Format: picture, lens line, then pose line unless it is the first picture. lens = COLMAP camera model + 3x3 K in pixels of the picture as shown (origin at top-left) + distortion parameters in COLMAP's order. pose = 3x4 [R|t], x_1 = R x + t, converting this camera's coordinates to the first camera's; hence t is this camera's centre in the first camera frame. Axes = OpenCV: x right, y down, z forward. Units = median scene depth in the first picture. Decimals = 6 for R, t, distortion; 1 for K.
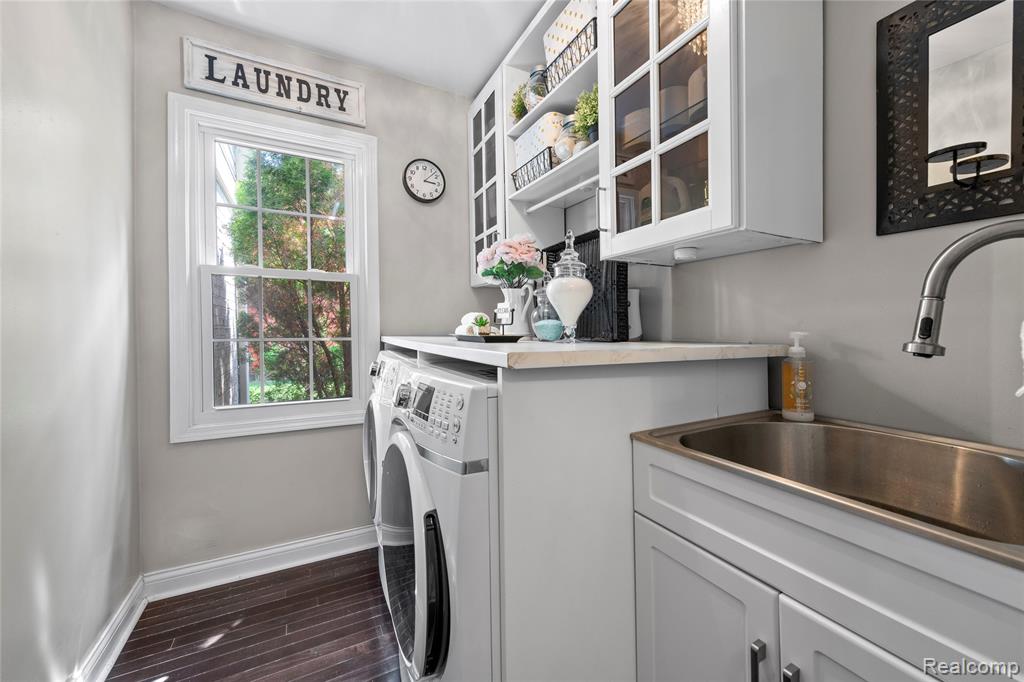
lens RADIAL K [[405.6, 0, 532.9], [0, 405.6, 347.2], [0, 0, 1]] dist [0.011195, -0.014327]
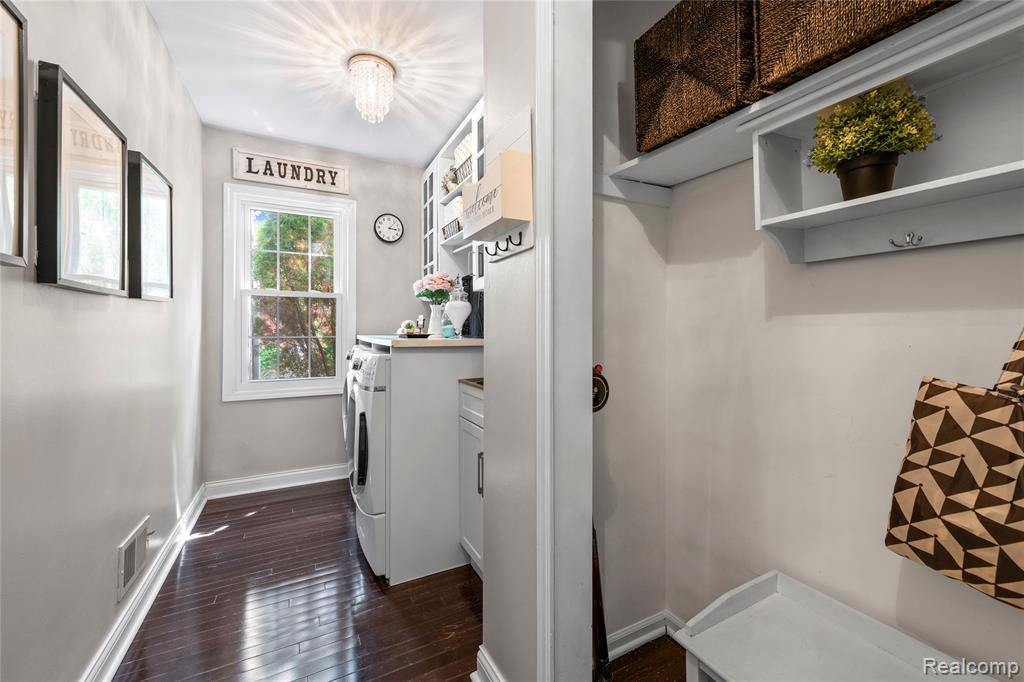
lens RADIAL K [[403.6, 0, 510.4], [0, 403.6, 327.8], [0, 0, 1]] dist [-0.000127, 0.000019]
pose [[0.999595, -0.004065, -0.028148, 0.237009], [0.002751, 0.998911, -0.046566, 0.016518], [0.028307, 0.046470, 0.998519, -0.470628]]
